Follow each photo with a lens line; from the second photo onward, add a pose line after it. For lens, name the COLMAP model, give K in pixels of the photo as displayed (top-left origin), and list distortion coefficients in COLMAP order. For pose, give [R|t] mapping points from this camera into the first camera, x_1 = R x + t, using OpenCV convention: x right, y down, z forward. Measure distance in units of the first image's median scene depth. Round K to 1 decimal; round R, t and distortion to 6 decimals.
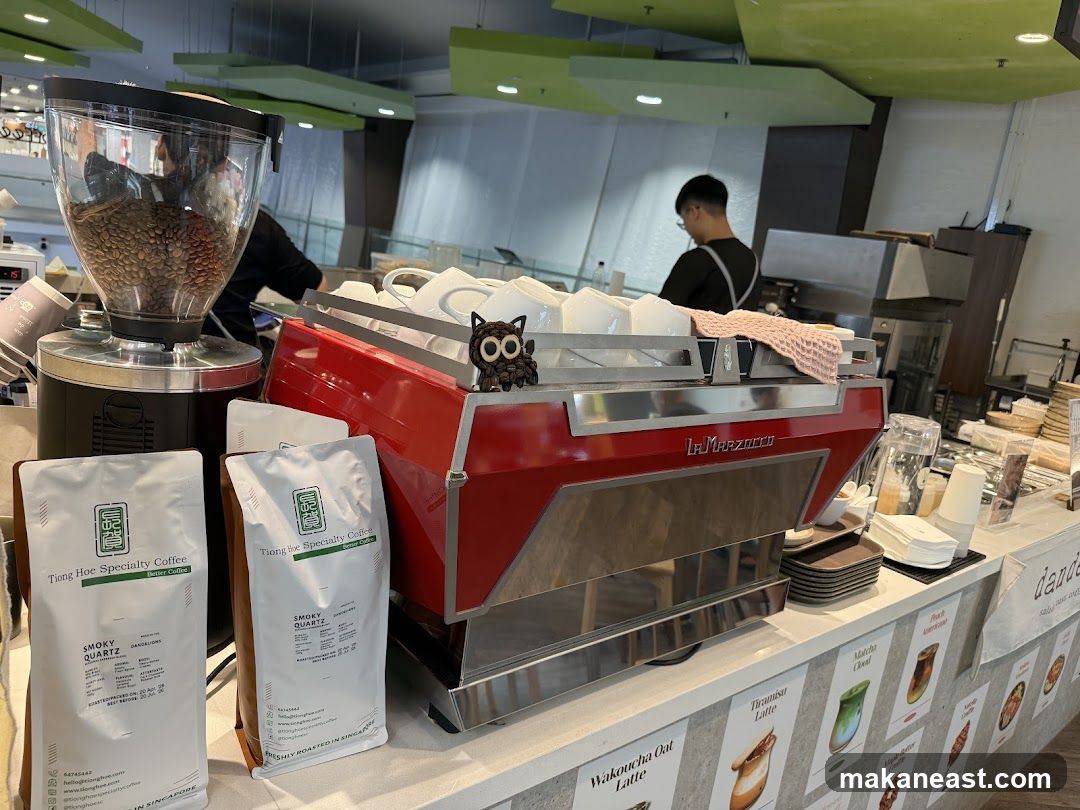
lens RADIAL K [[775.8, 0, 540.0], [0, 775.8, 405.0], [0, 0, 1]] dist [-0.001711, -0.003308]
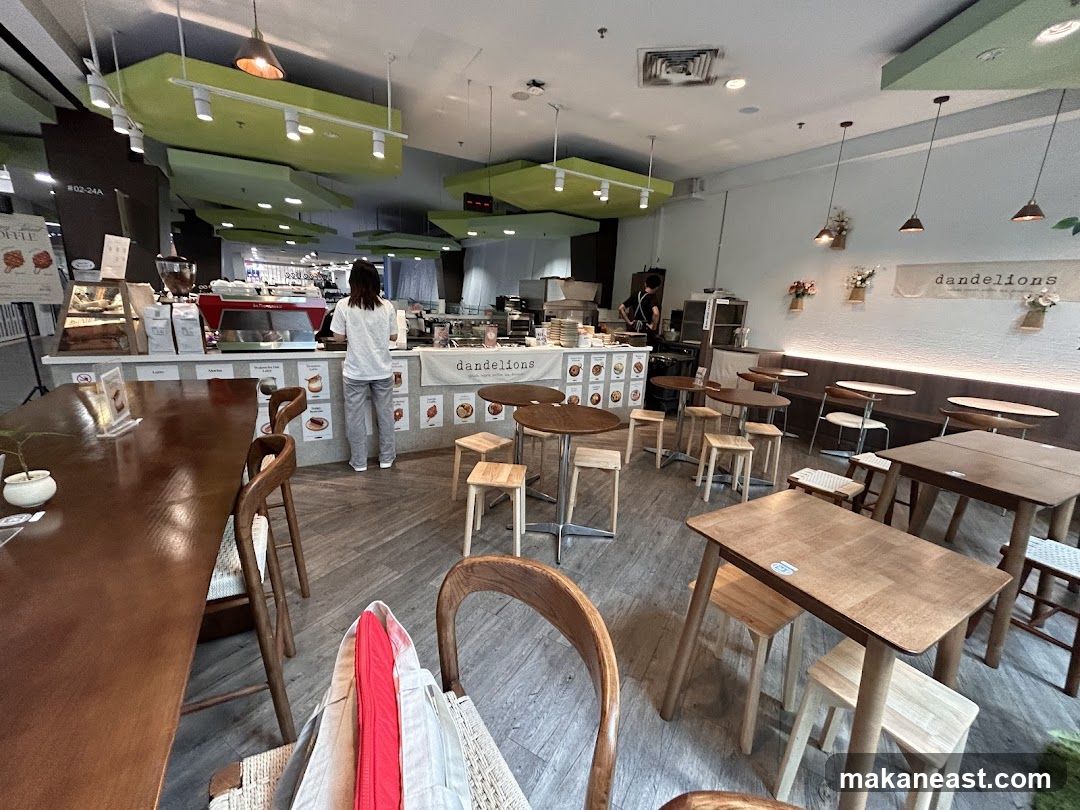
lens RADIAL K [[435.4, 0, 540.0], [0, 435.4, 405.0], [0, 0, 1]] dist [0.001024, 0.000281]
pose [[0.985271, -0.056265, -0.161479, 0.441236], [0.056929, 0.998378, -0.000514, 0.144301], [0.161246, -0.008686, 0.986876, -0.311547]]
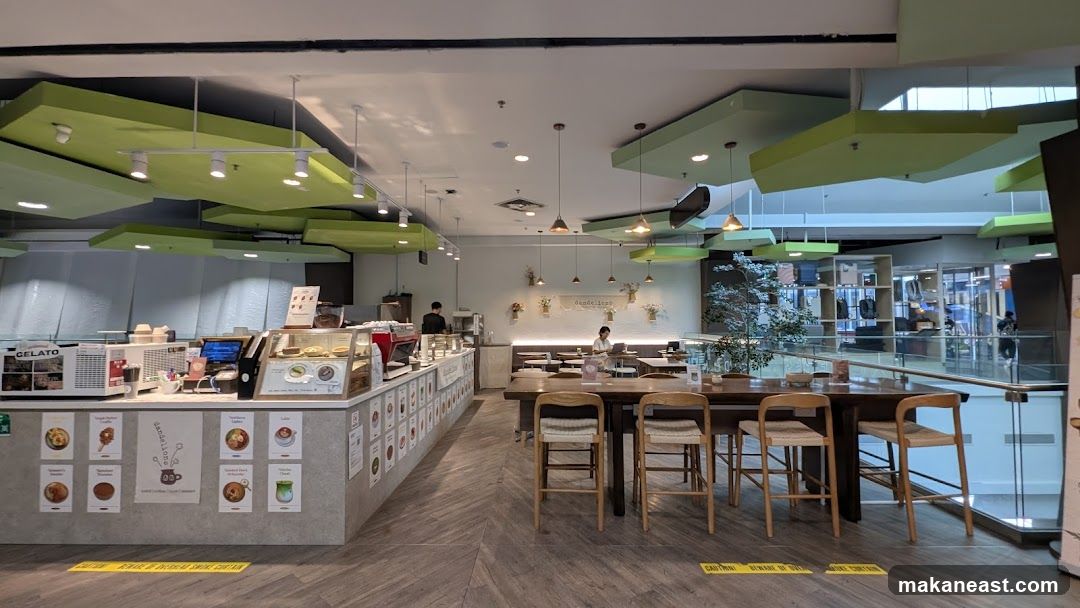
lens RADIAL K [[446.9, 0, 542.7], [0, 446.9, 303.6], [0, 0, 1]] dist [0.000590, -0.000191]
pose [[0.636851, -0.117225, 0.762023, -0.346914], [0.258942, 0.963483, -0.068191, 0.053787], [-0.726202, 0.240747, 0.643949, -0.448198]]
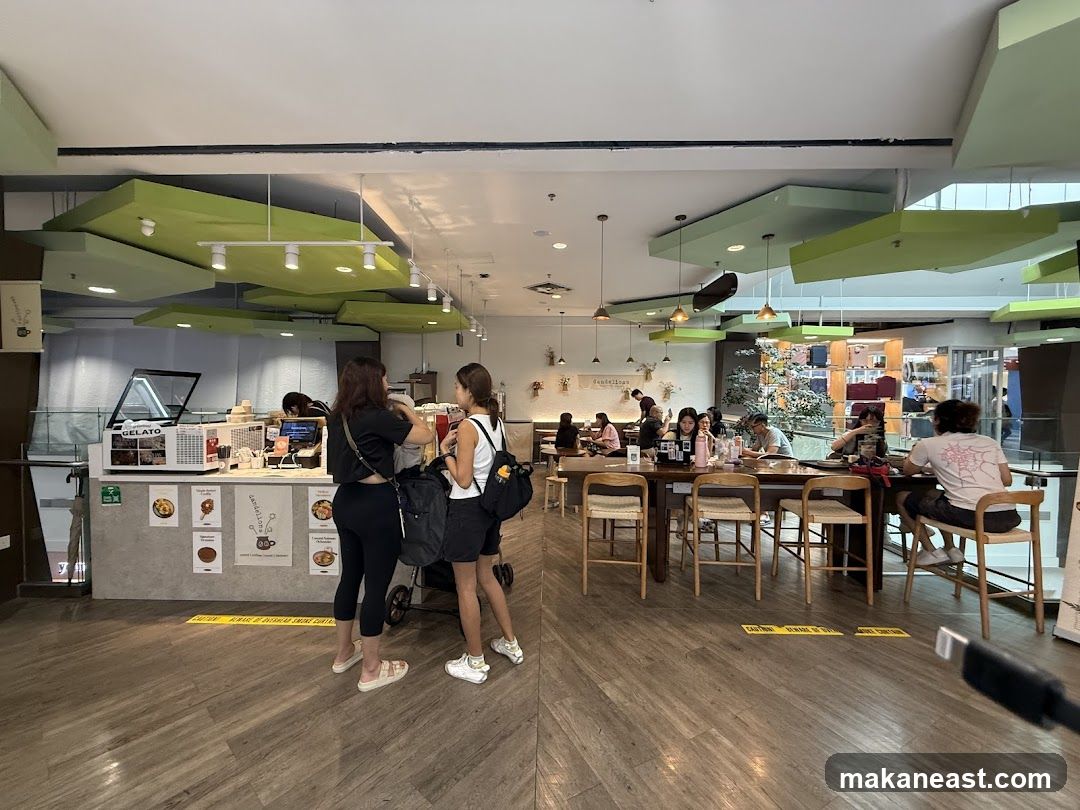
lens RADIAL K [[435.4, 0, 540.0], [0, 435.4, 405.0], [0, 0, 1]] dist [0.001024, 0.000281]
pose [[0.647288, -0.157840, 0.745724, -0.409484], [0.249736, 0.968242, -0.011833, 0.024169], [-0.720174, 0.193894, 0.666149, -0.423206]]
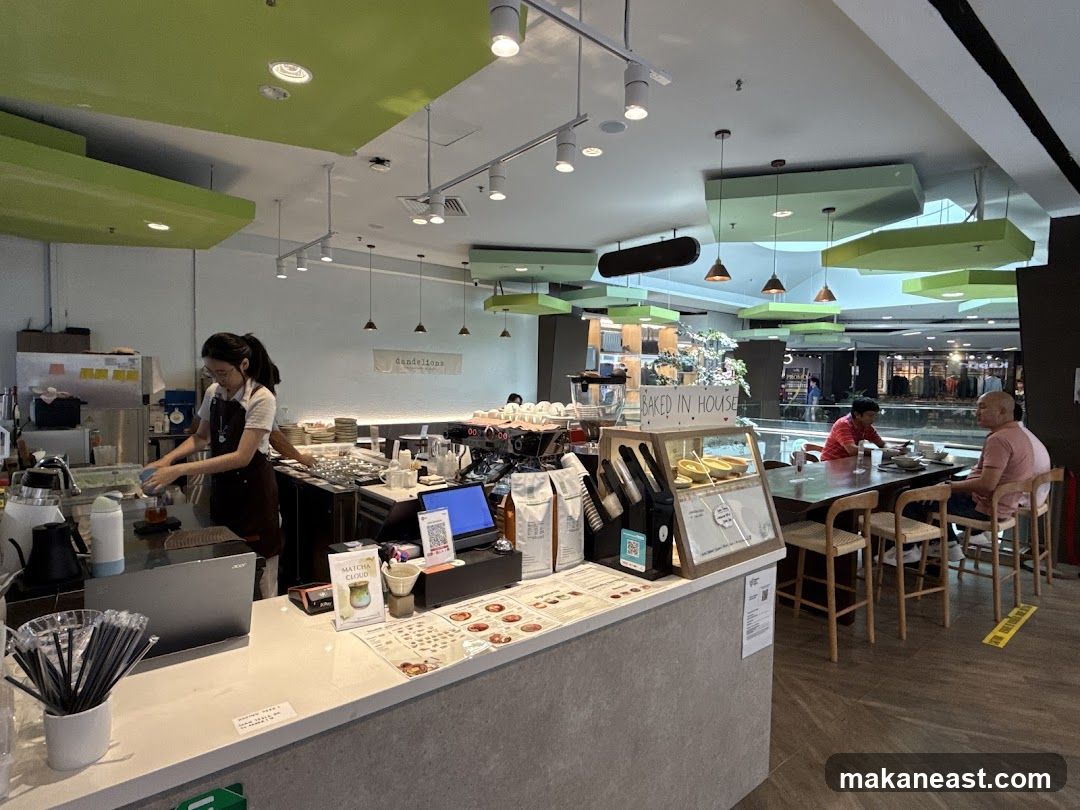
lens RADIAL K [[587.7, 0, 539.3], [0, 587.7, 409.9], [0, 0, 1]] dist [-0.001451, -0.000518]
pose [[-0.017524, -0.191388, 0.981358, -0.480103], [0.198568, 0.961292, 0.191020, -0.123833], [-0.979930, 0.198214, 0.021158, 0.176763]]
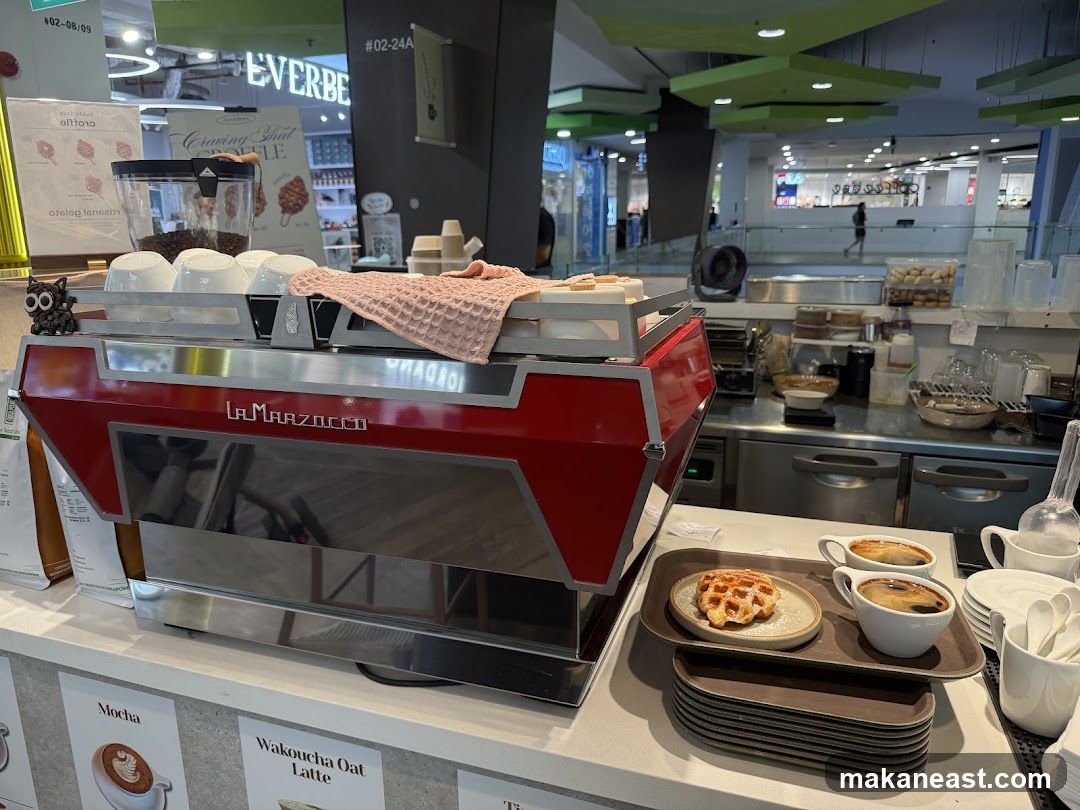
lens RADIAL K [[775.8, 0, 540.0], [0, 775.8, 405.0], [0, 0, 1]] dist [-0.001711, -0.003308]
pose [[0.510513, 0.065408, -0.857379, 0.190491], [-0.108582, 0.994025, 0.011179, -0.000636], [0.852987, 0.087389, 0.514564, 0.130700]]
